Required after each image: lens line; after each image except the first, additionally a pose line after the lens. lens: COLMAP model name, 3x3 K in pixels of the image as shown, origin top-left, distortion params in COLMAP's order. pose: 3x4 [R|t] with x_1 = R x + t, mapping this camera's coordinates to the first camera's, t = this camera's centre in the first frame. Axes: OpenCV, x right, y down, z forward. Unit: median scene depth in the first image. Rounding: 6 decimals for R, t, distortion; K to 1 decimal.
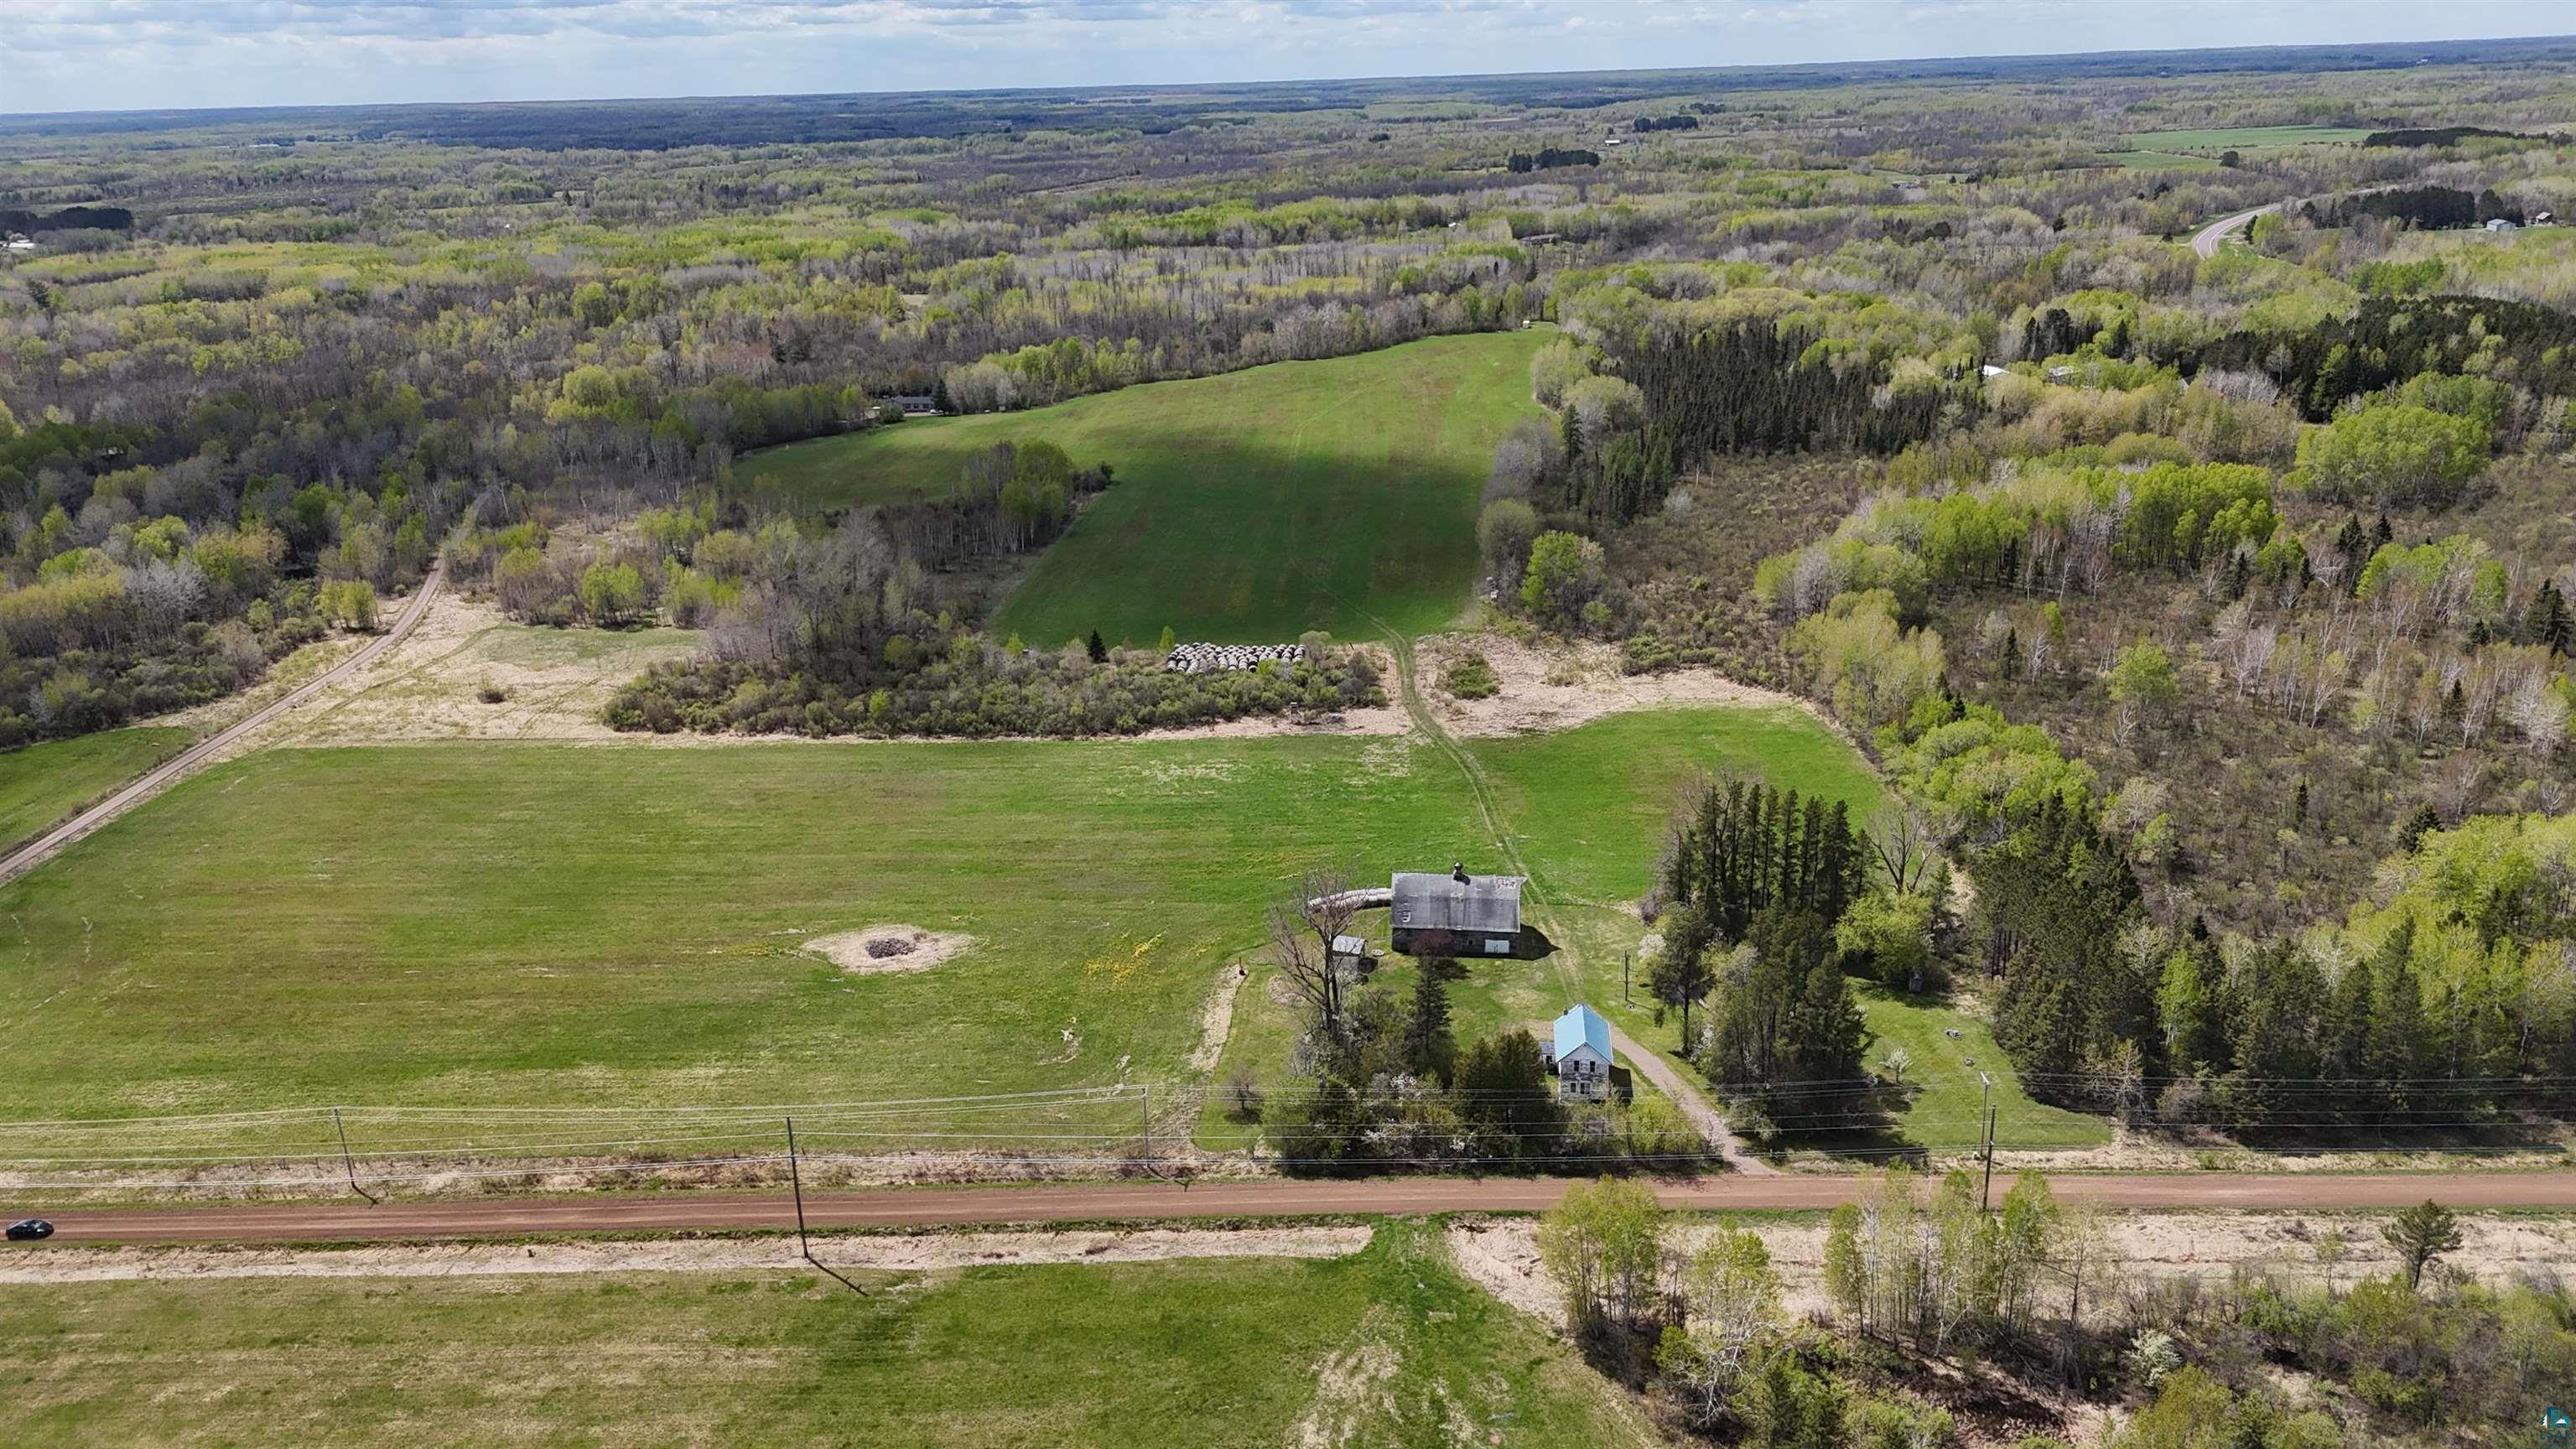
lens RADIAL K [[1896.7, 0, 1290.9], [0, 1896.7, 741.5], [0, 0, 1]] dist [0.046161, -0.040538]
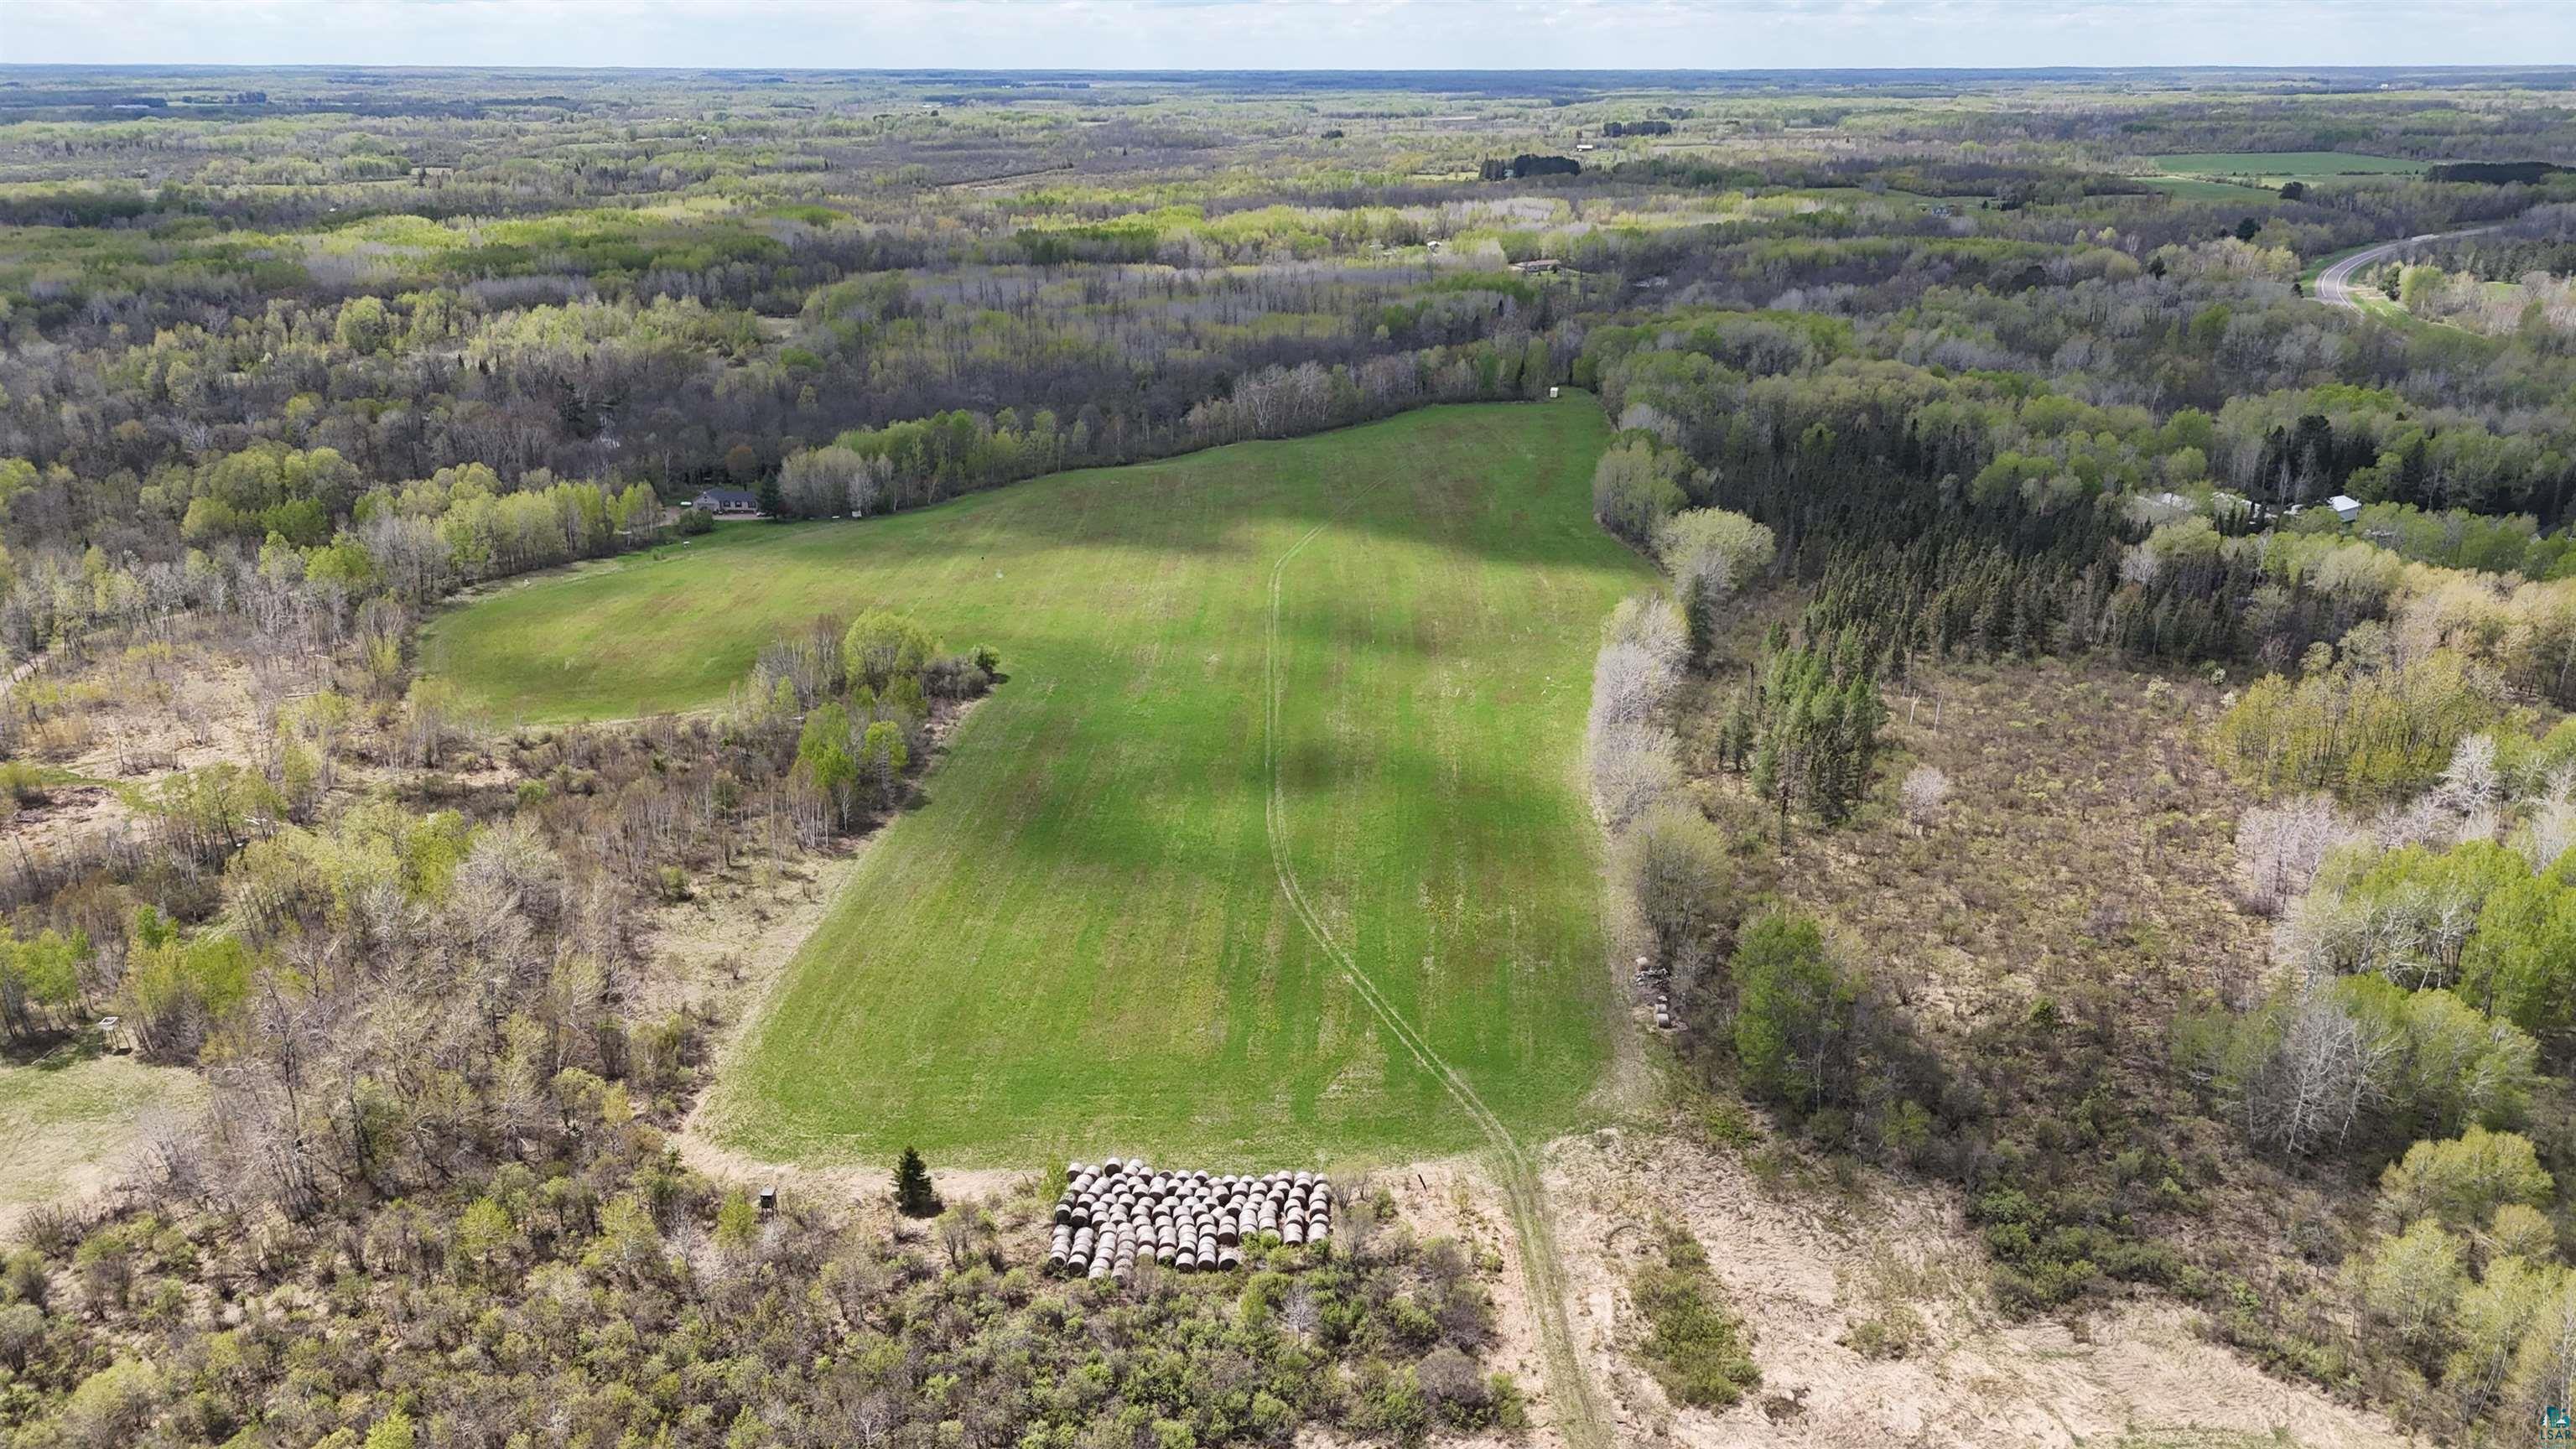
lens RADIAL K [[1896.7, 0, 1289.6], [0, 1896.7, 711.4], [0, 0, 1]] dist [0.046161, -0.040538]
pose [[0.999152, 0.018472, 0.036803, -0.008824], [-0.018121, 0.999787, -0.009844, -0.061667], [-0.036977, 0.009169, 0.999274, 0.176948]]
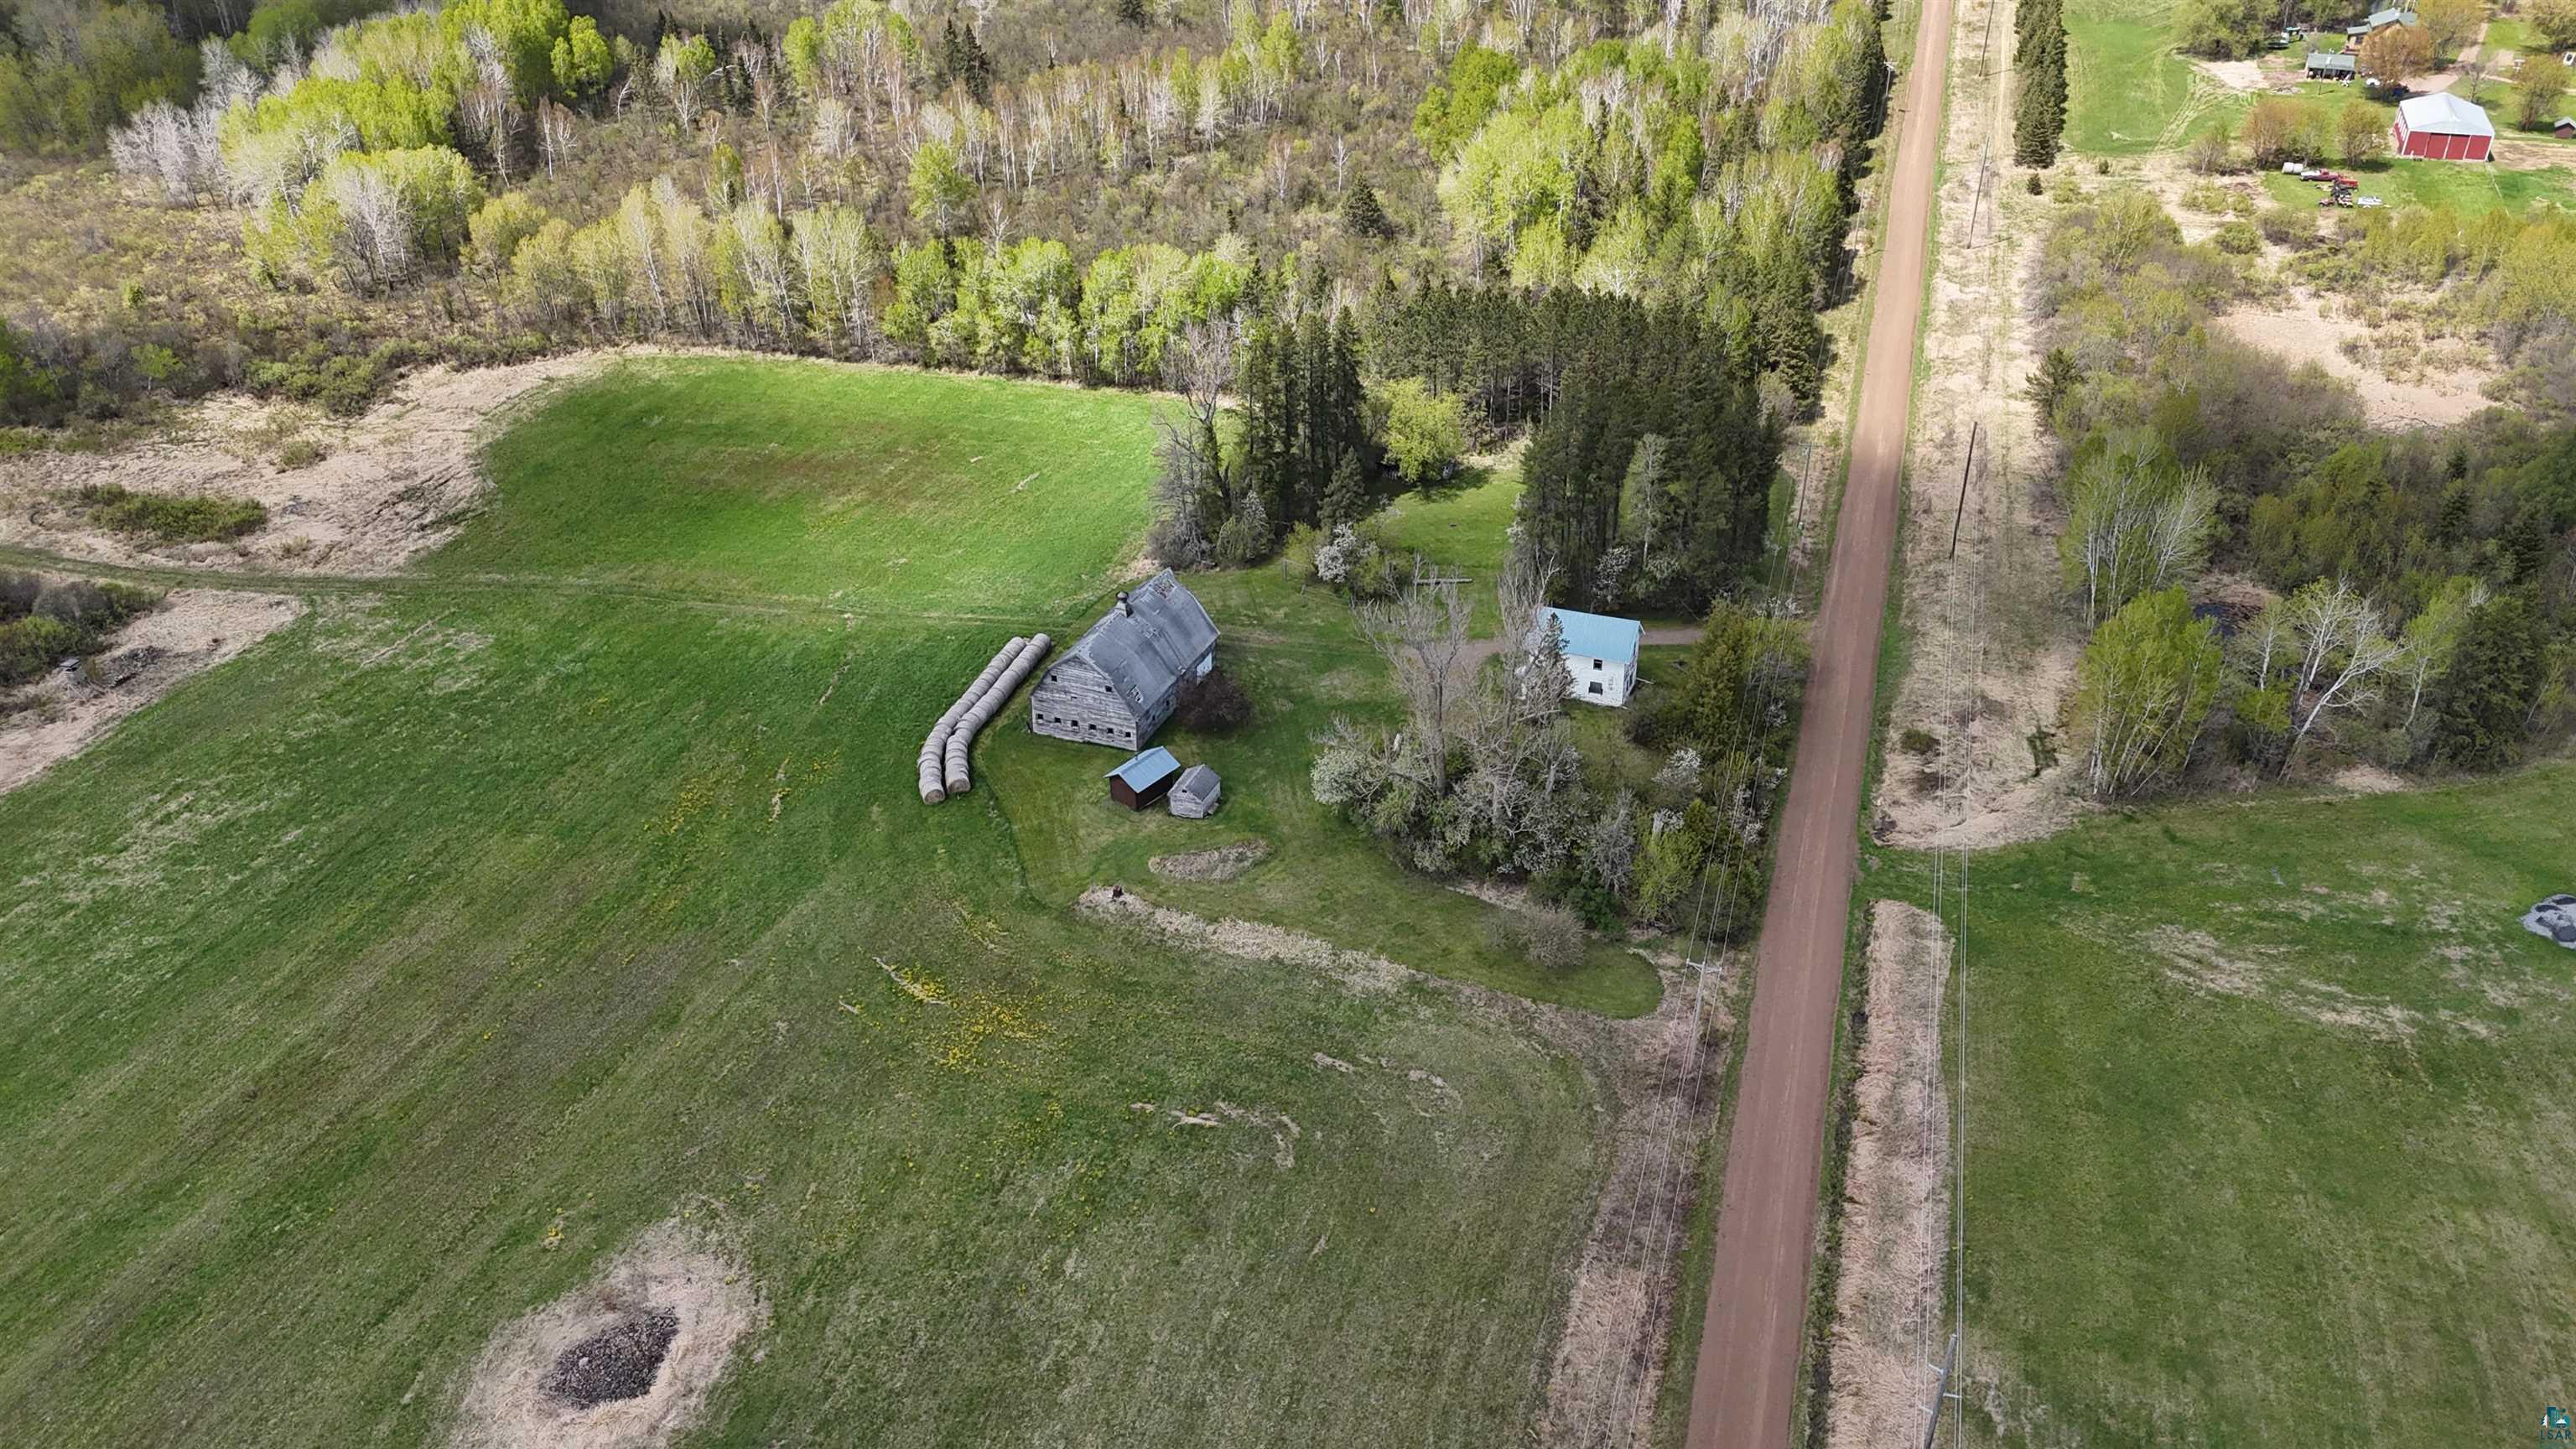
lens RADIAL K [[1896.7, 0, 1295.8], [0, 1896.7, 725.0], [0, 0, 1]] dist [0.046161, -0.040538]
pose [[0.257402, -0.470474, 0.844037, -0.112702], [0.324119, 0.864904, 0.383260, -0.030377], [-0.910325, 0.174916, 0.375117, 0.166991]]
